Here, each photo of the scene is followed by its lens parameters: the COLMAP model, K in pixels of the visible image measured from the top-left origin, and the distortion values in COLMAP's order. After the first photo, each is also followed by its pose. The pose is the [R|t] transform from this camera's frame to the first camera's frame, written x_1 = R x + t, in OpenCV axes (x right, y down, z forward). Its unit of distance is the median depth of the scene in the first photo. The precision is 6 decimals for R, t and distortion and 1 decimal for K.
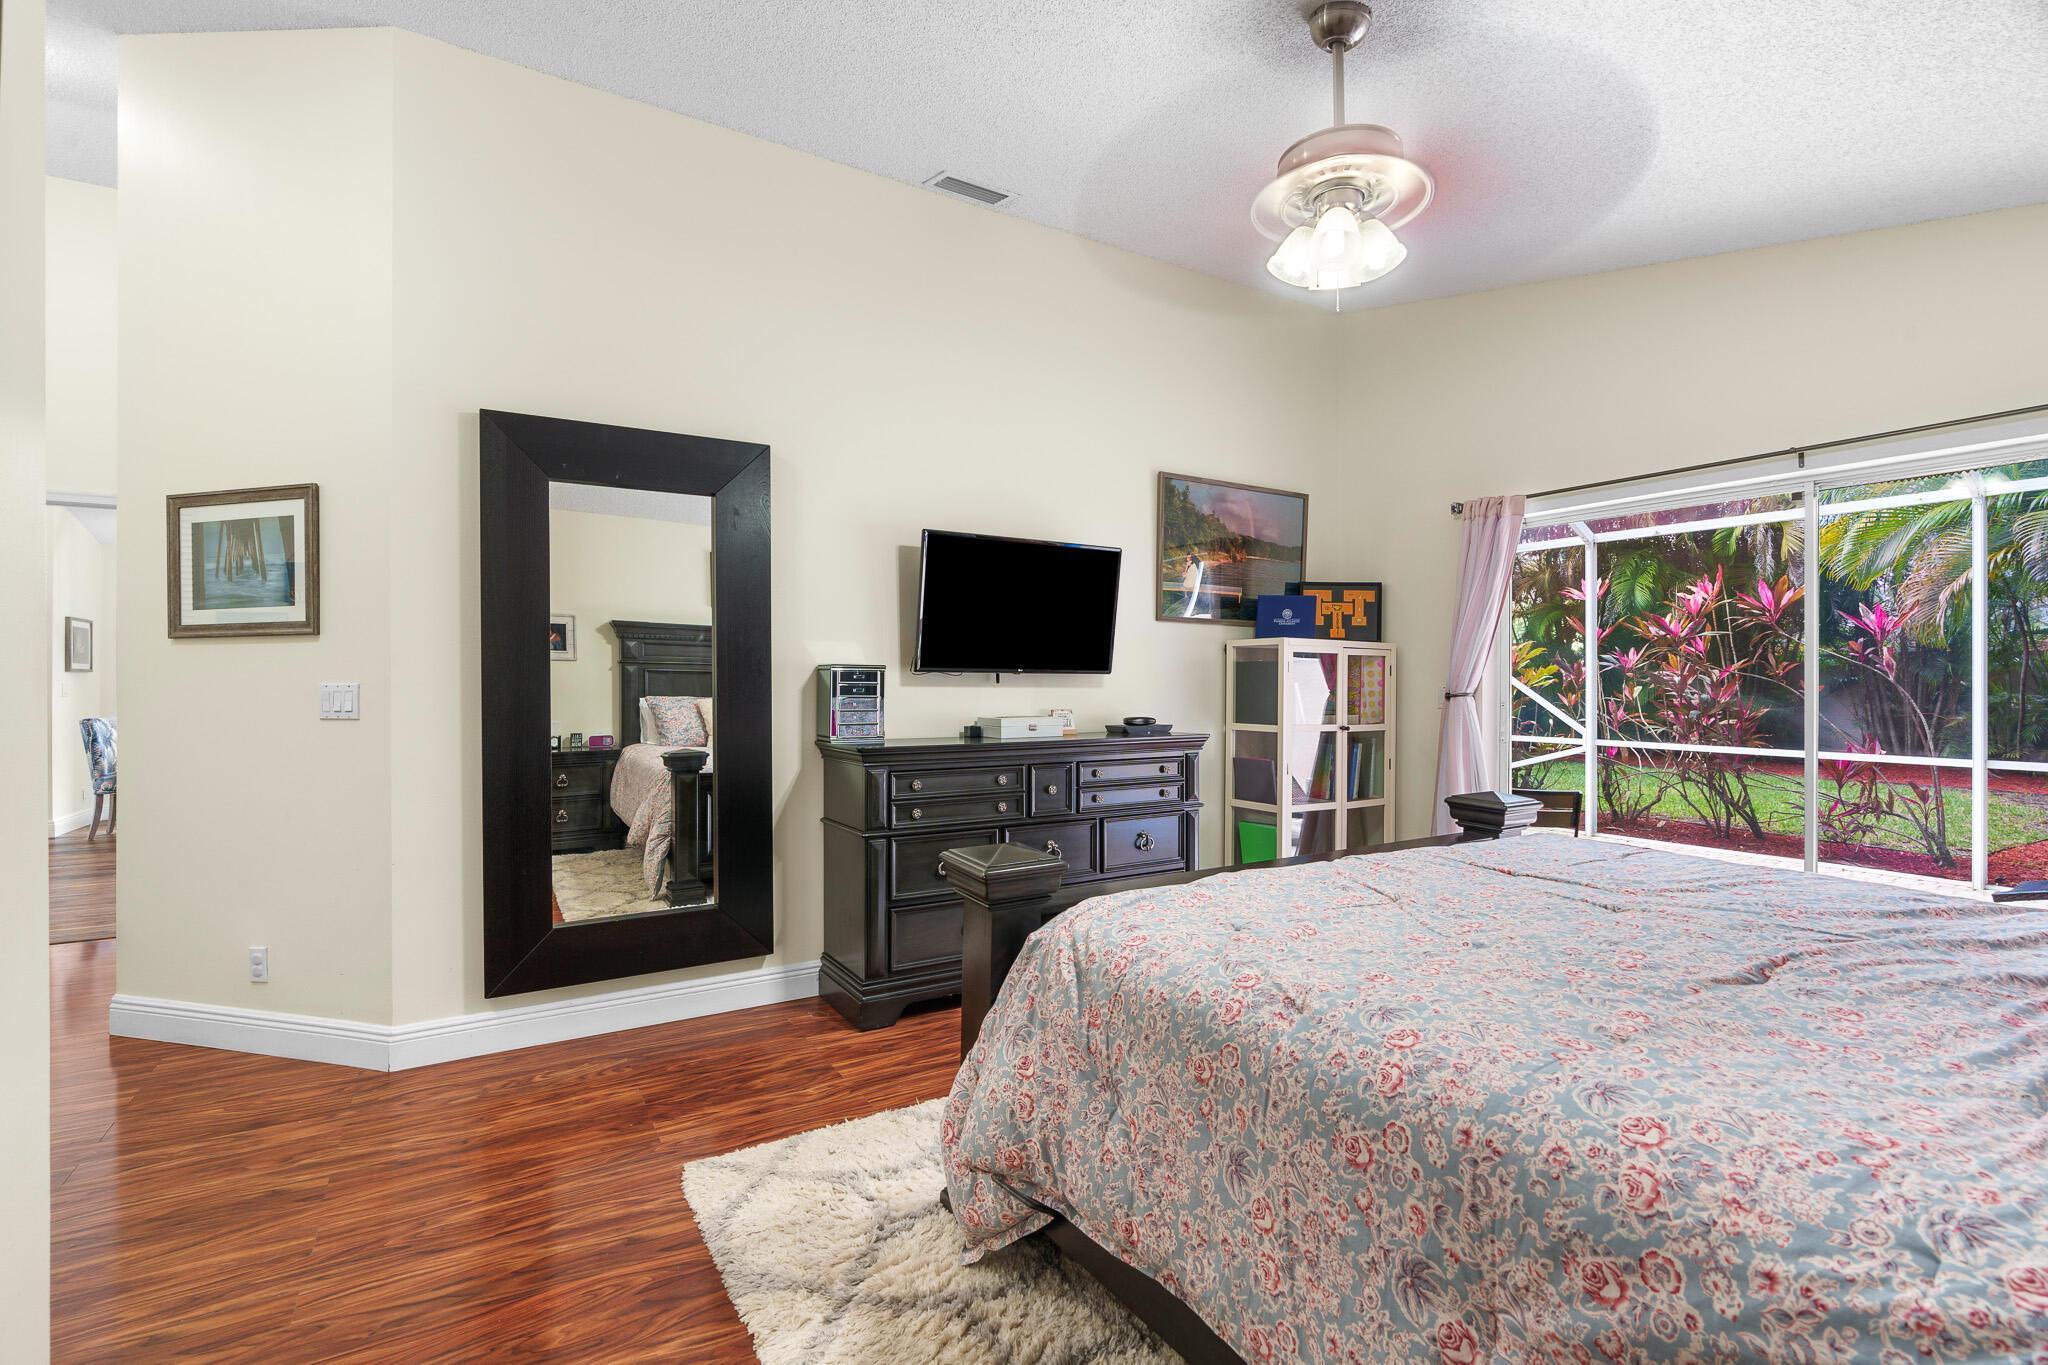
lens RADIAL K [[928.3, 0, 1016.5], [0, 928.3, 682.4], [0, 0, 1]] dist [-0.005920, 0.001169]
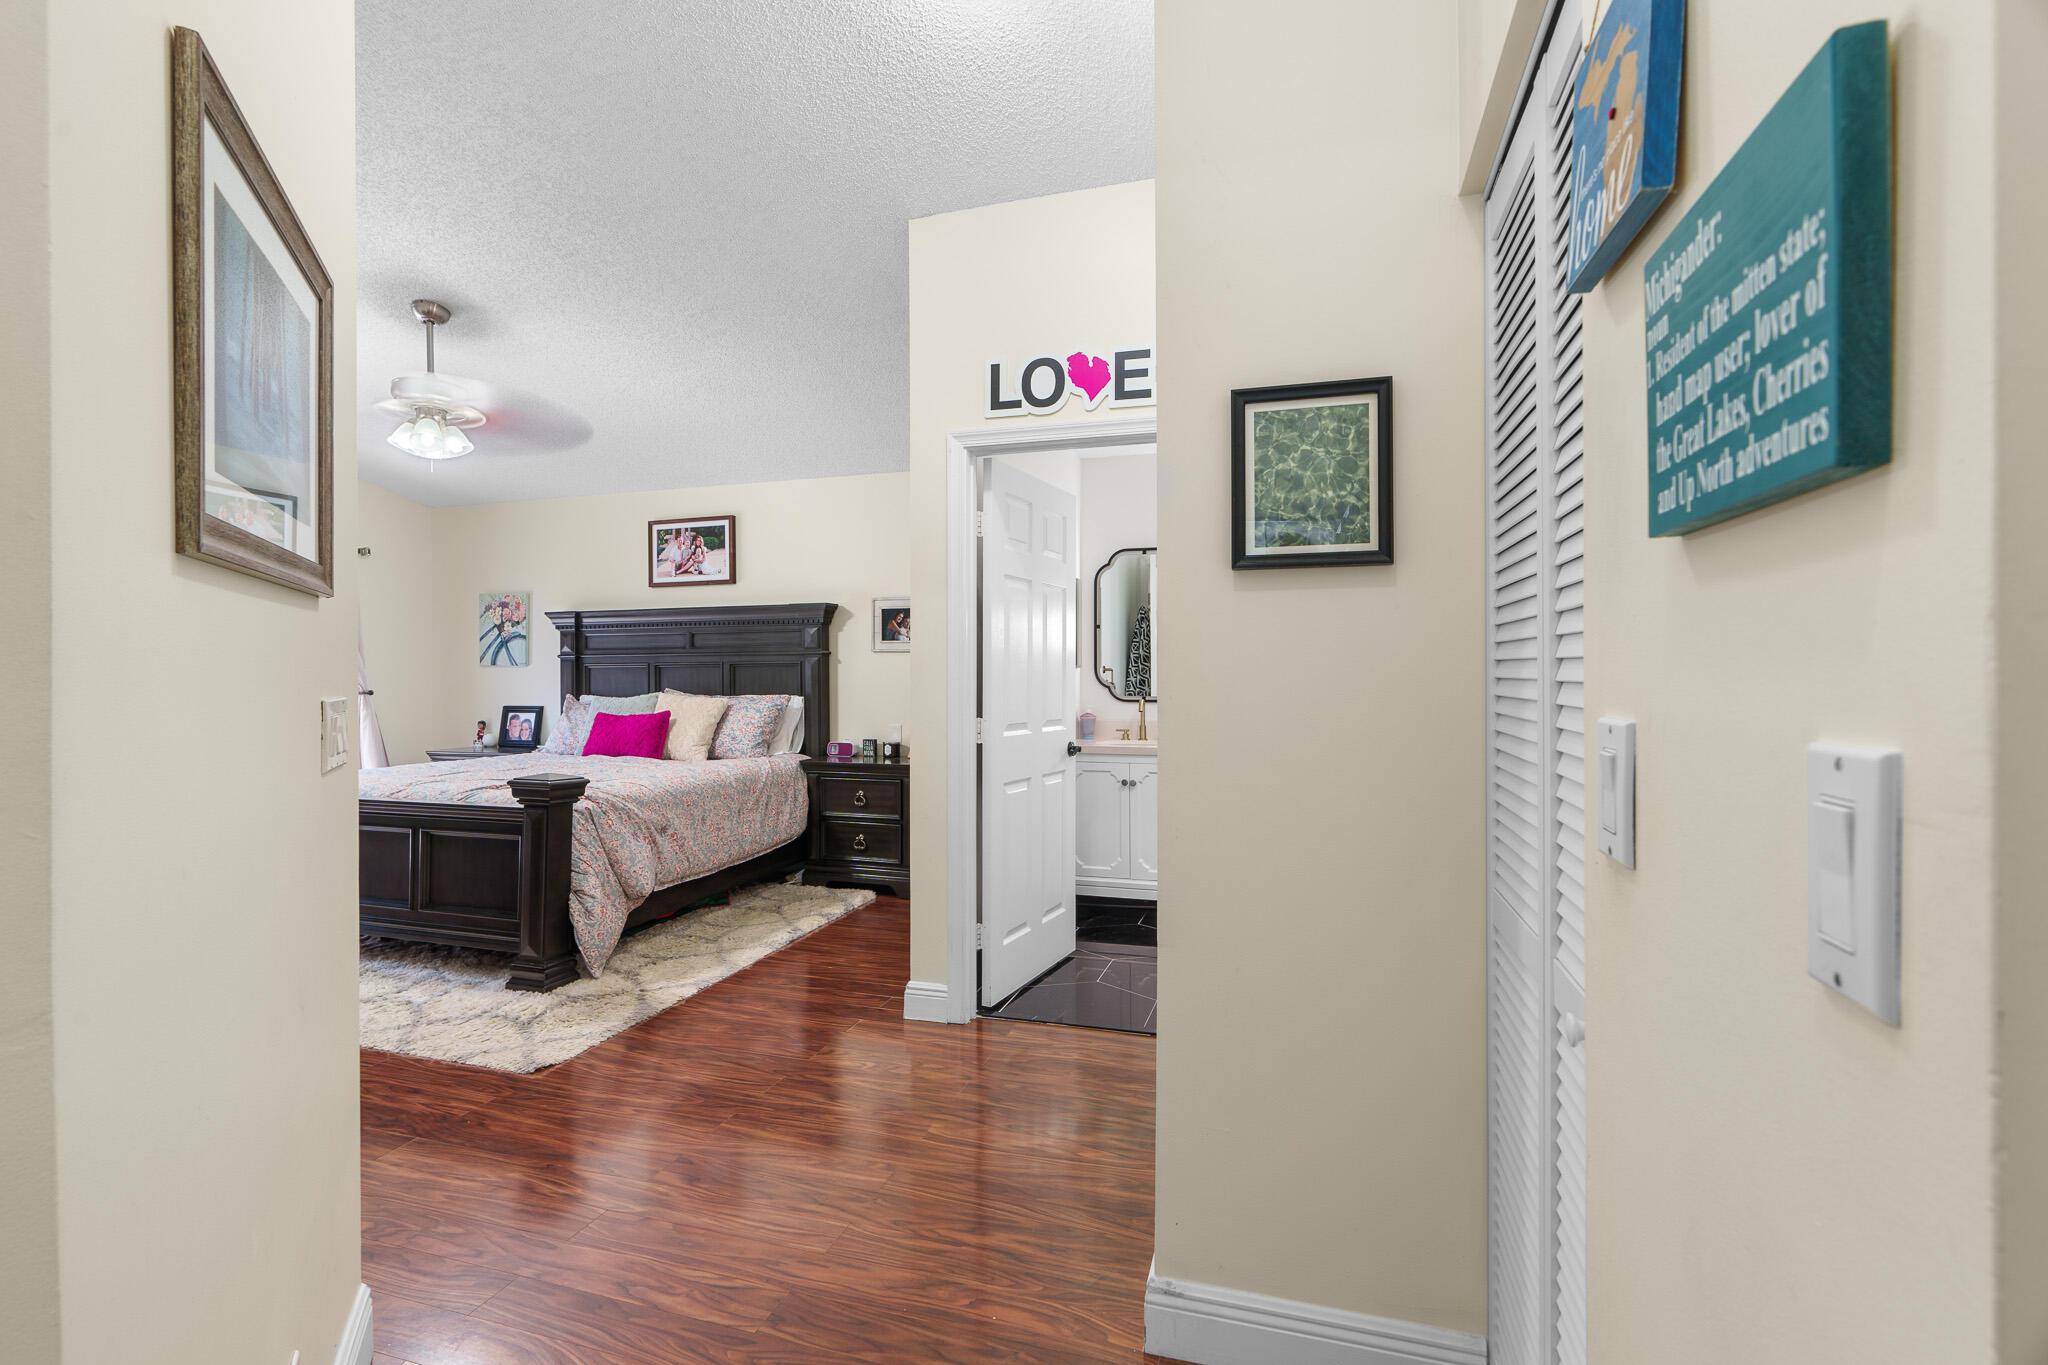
lens RADIAL K [[928.3, 0, 1016.5], [0, 928.3, 676.4], [0, 0, 1]] dist [-0.005920, 0.001169]
pose [[-0.668565, 0.006669, 0.743623, -1.720168], [0.008253, 0.999965, -0.001548, 0.000938], [-0.743608, 0.005102, -0.668597, 1.347588]]
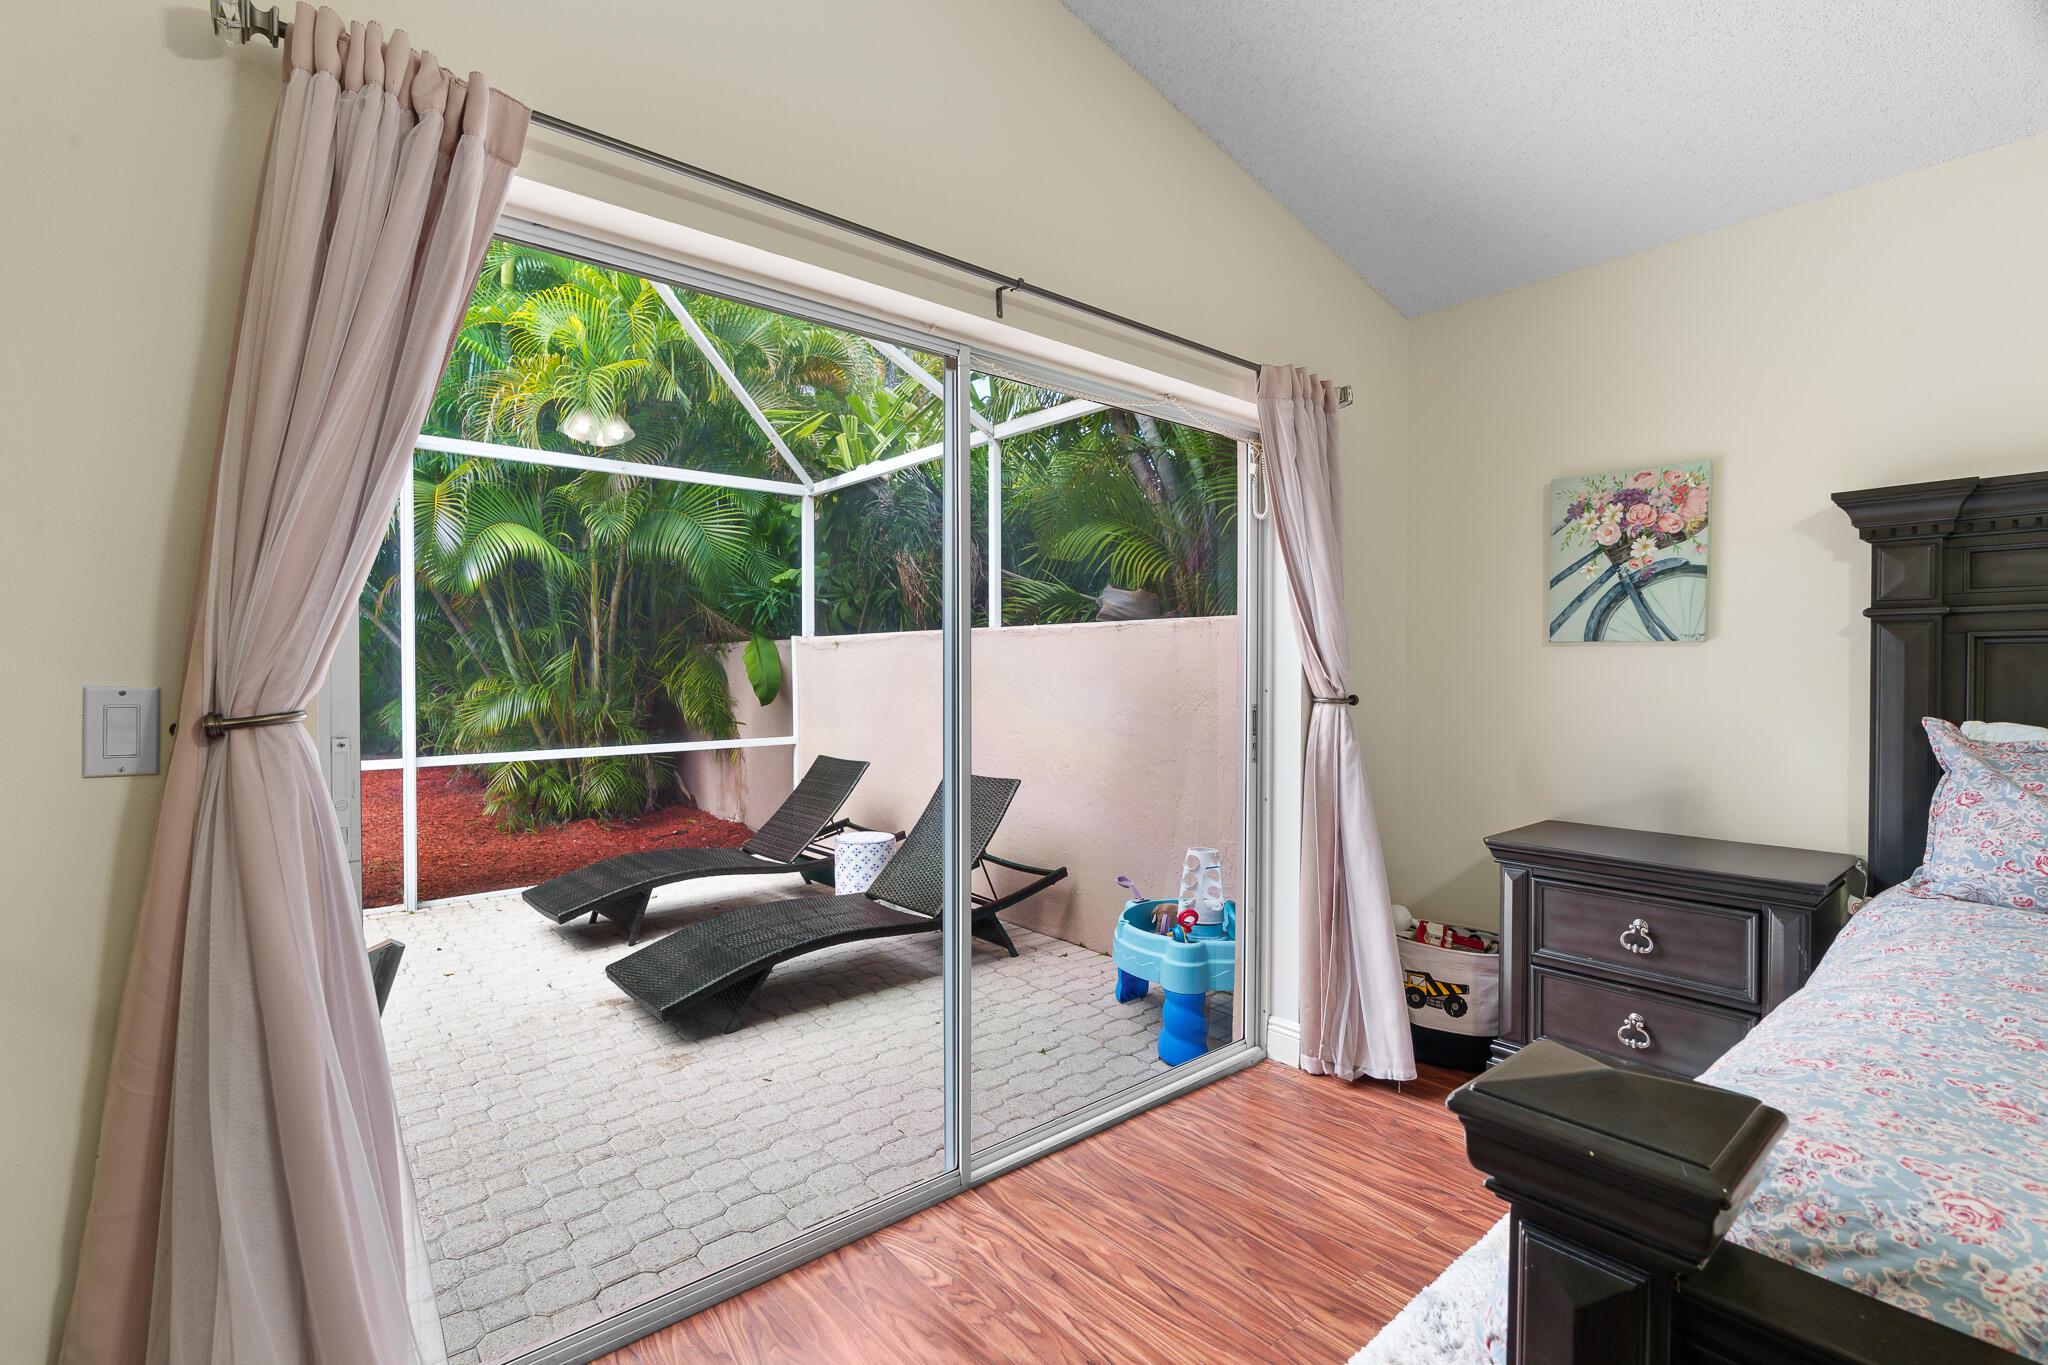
lens RADIAL K [[928.3, 0, 1029.8], [0, 928.3, 681.4], [0, 0, 1]] dist [-0.005920, 0.001169]
pose [[-0.161470, -0.006158, 0.986858, 0.337920], [-0.001850, 0.999981, 0.005937, -0.003348], [-0.986876, -0.000867, -0.161479, 1.570404]]
